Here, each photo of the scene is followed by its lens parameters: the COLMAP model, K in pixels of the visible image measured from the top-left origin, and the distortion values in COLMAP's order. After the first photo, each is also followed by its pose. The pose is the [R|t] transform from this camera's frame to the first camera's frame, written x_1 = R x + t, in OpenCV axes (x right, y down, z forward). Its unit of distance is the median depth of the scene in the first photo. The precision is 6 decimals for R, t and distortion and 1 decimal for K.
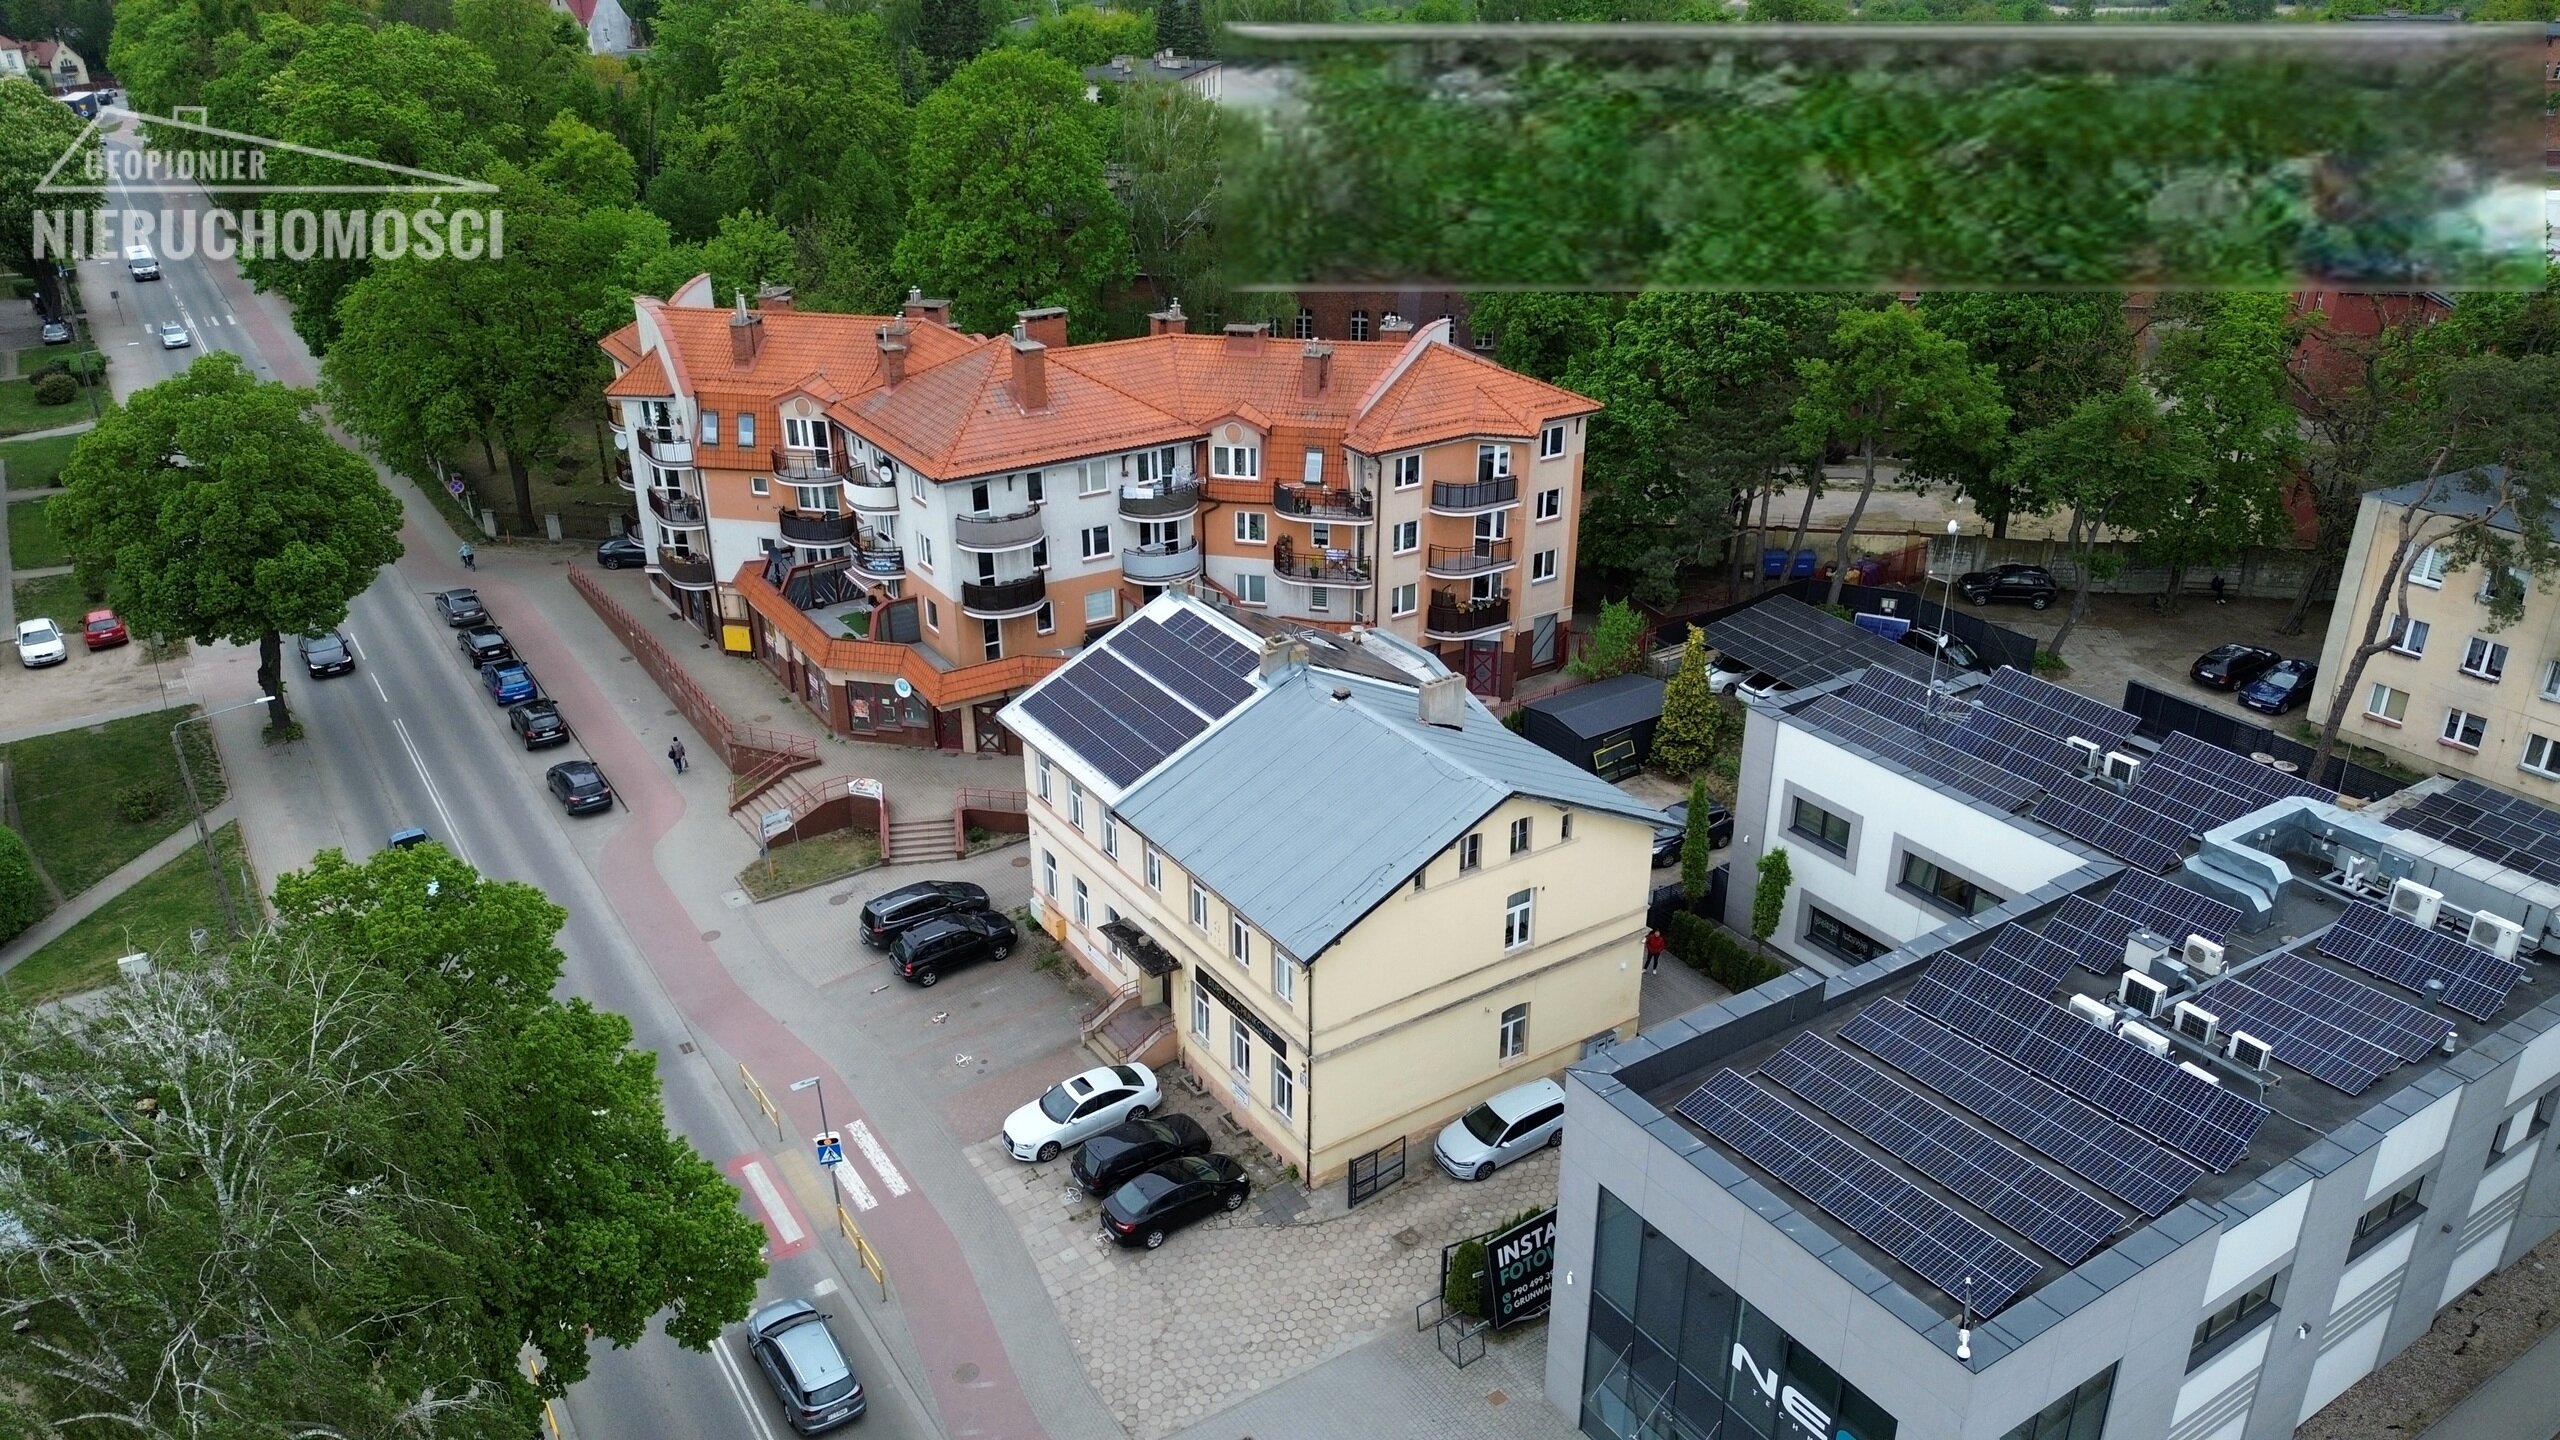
lens RADIAL K [[1809.0, 0, 1284.4], [0, 1809.0, 711.4], [0, 0, 1]] dist [0.103936, -0.110613]
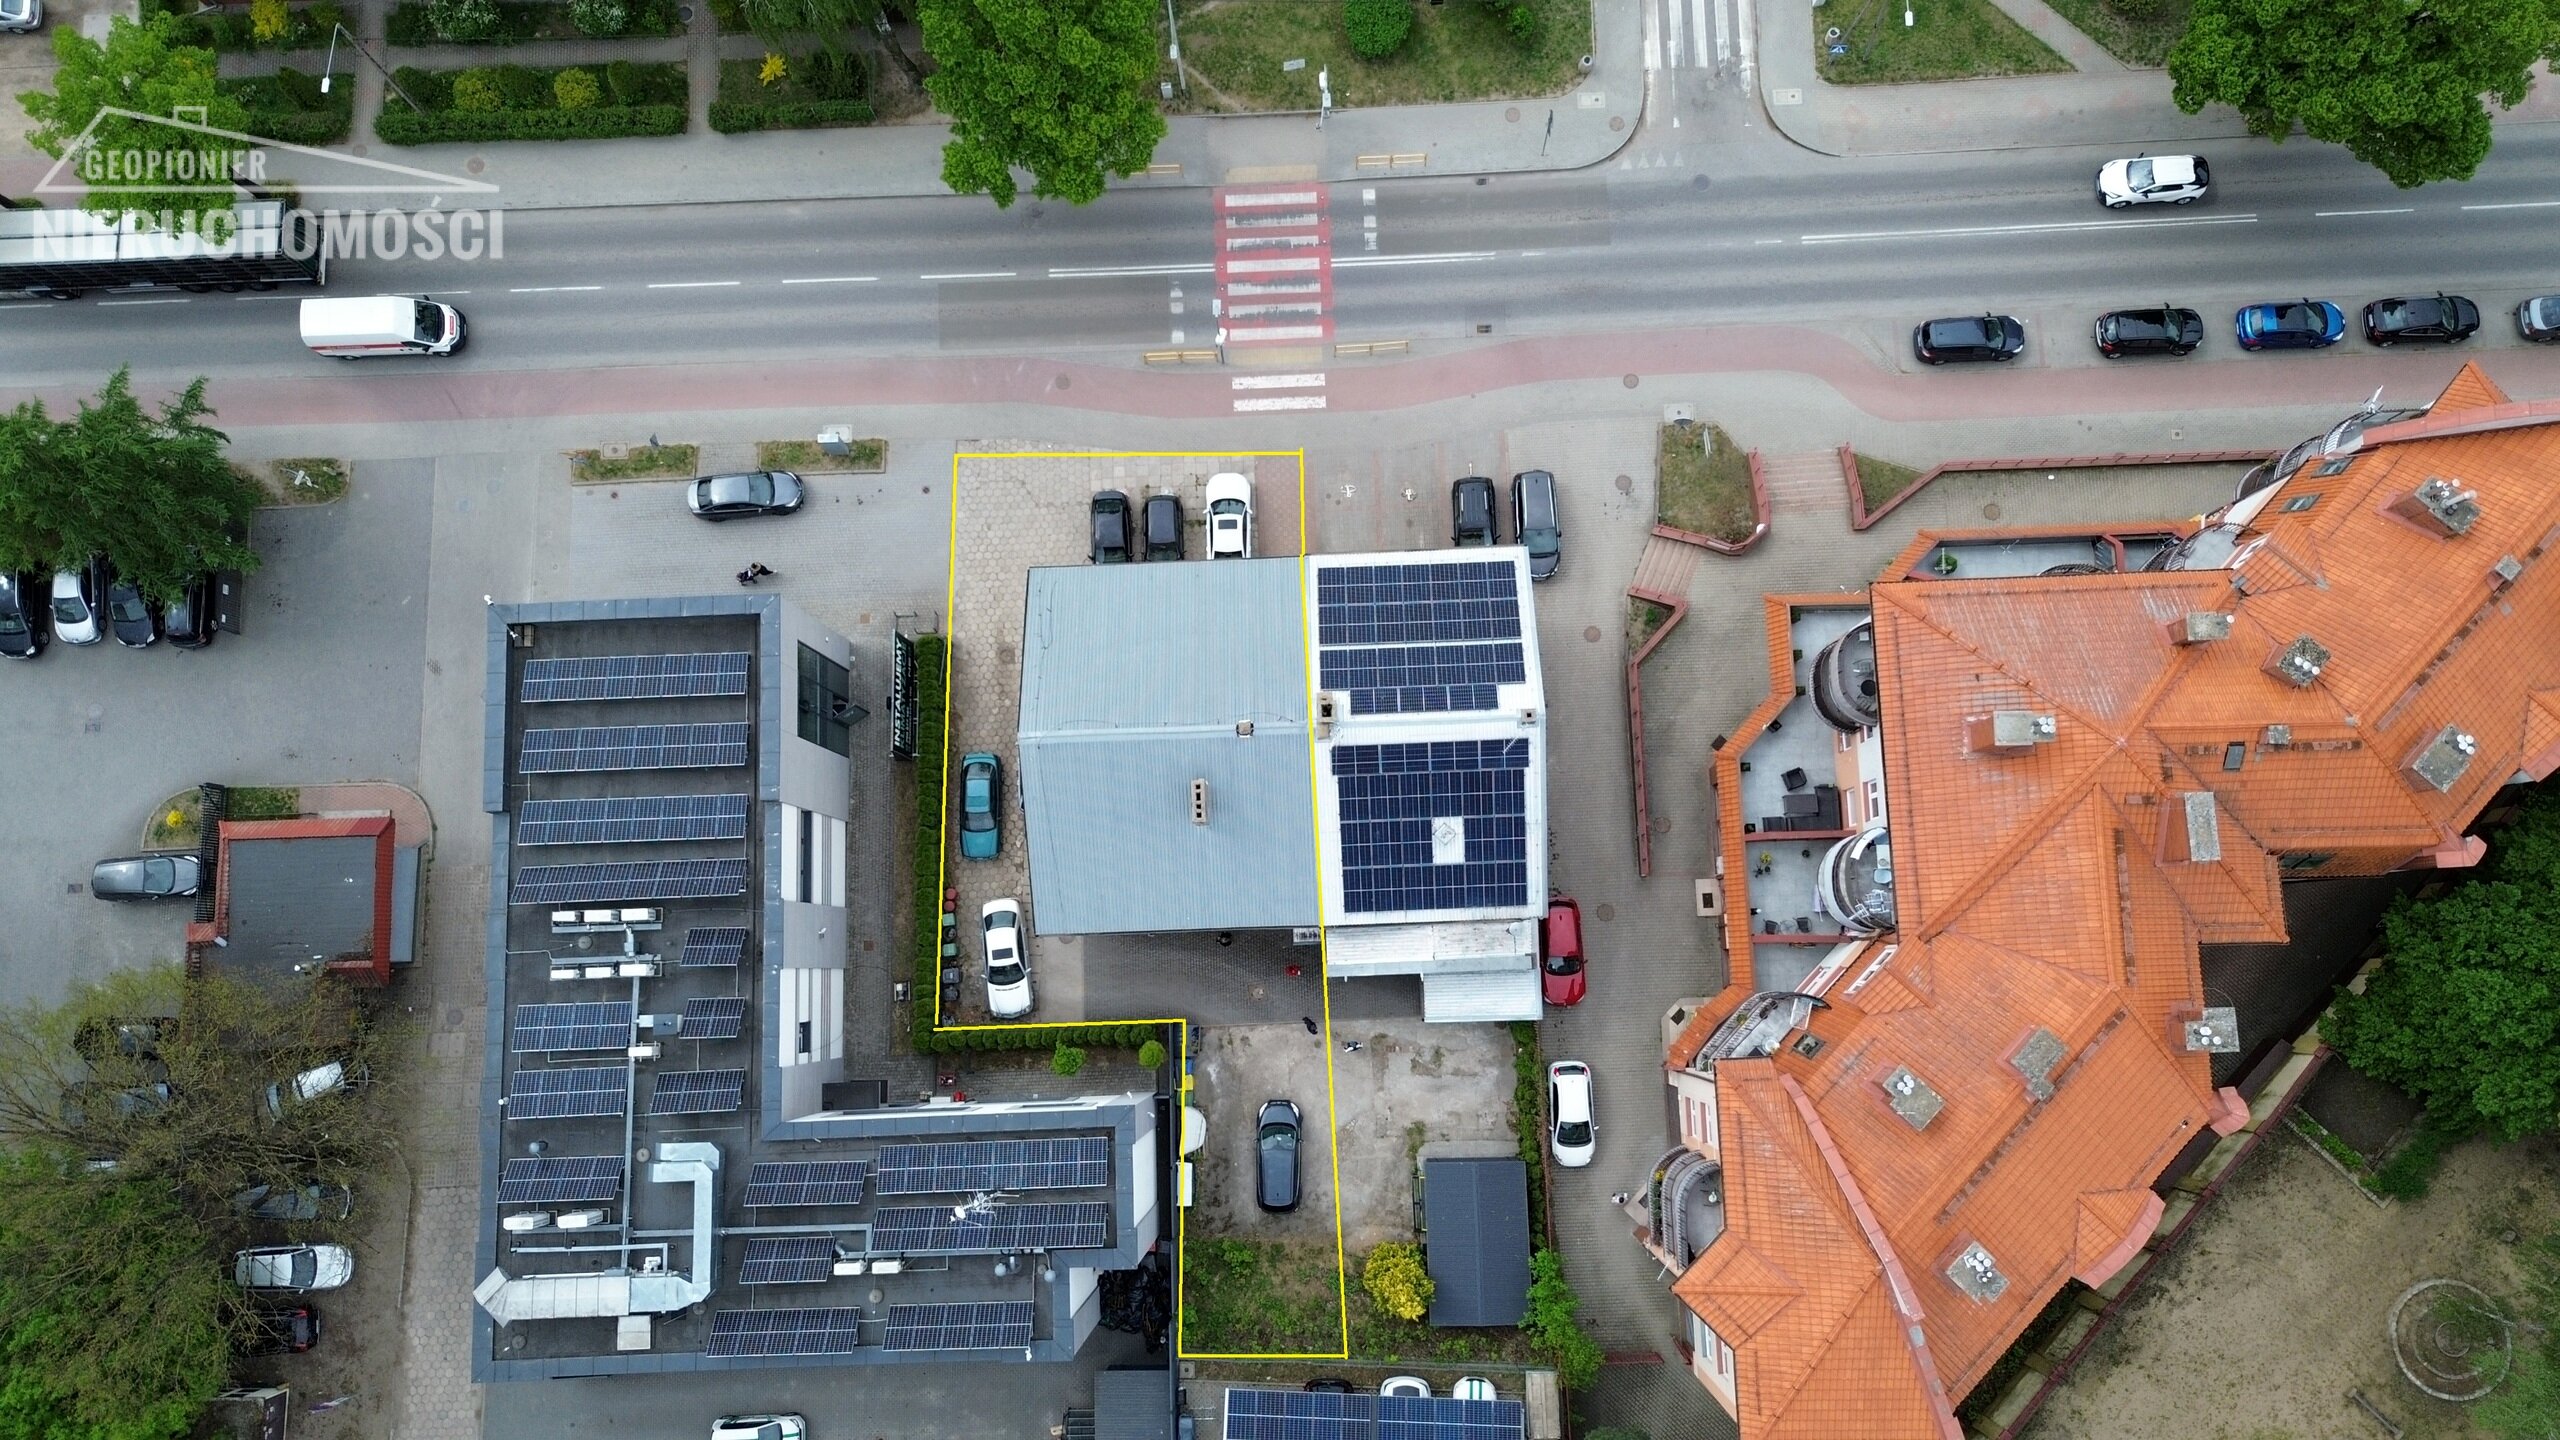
lens RADIAL K [[1805.1, 0, 1287.6], [0, 1805.1, 721.2], [0, 0, 1]] dist [0.089602, -0.099399]
pose [[-0.519447, 0.848877, -0.097888, 0.094610], [-0.321911, -0.088284, 0.942645, -0.826196], [0.791548, 0.521165, 0.319122, 0.488836]]
